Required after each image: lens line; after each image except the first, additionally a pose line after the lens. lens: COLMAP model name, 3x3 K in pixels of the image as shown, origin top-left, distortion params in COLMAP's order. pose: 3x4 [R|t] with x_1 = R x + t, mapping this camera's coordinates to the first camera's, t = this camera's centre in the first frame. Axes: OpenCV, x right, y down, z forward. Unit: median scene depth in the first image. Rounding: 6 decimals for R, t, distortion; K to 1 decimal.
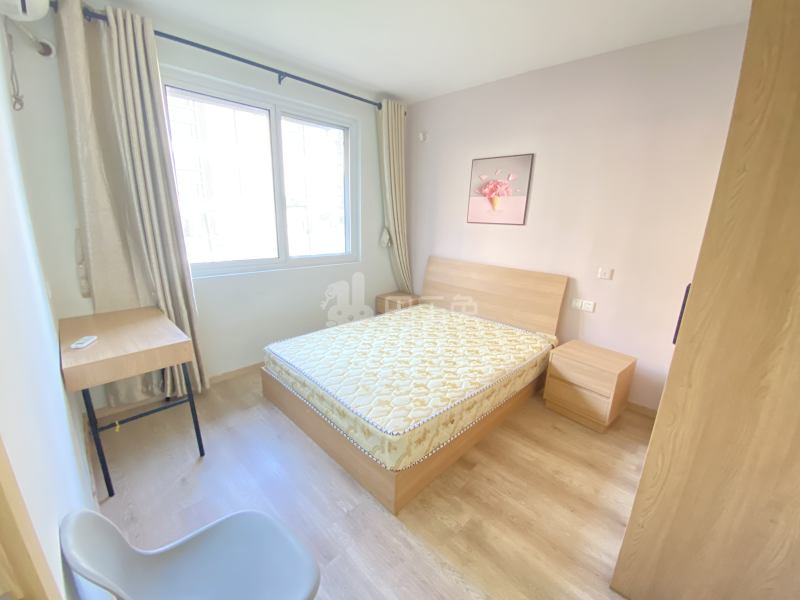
lens RADIAL K [[328.7, 0, 400.0], [0, 328.7, 300.0], [0, 0, 1]] dist [0.044137, -0.035604]
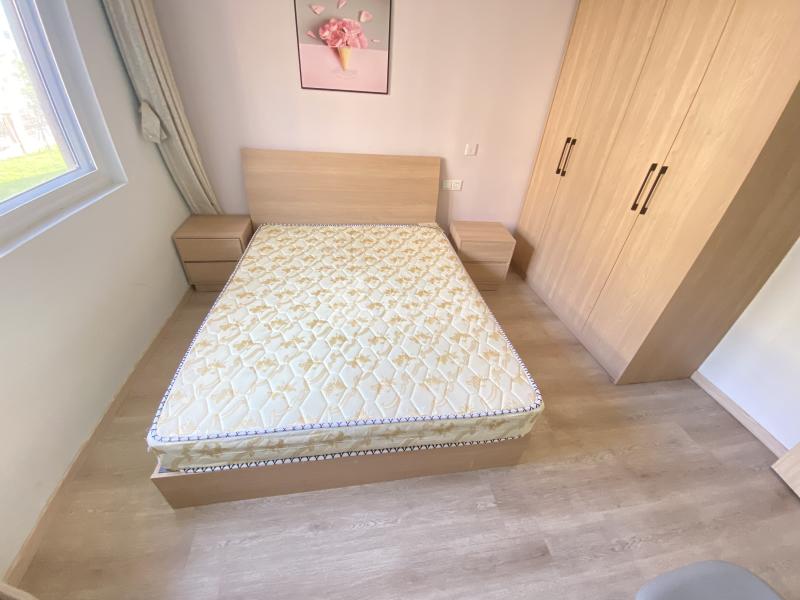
lens RADIAL K [[328.7, 0, 400.0], [0, 328.7, 300.0], [0, 0, 1]] dist [0.044137, -0.035604]
pose [[0.592415, -0.451718, 0.667080, -0.360937], [0.163493, 0.878199, 0.449485, -0.147497], [-0.788869, -0.157219, 0.594111, 0.426568]]
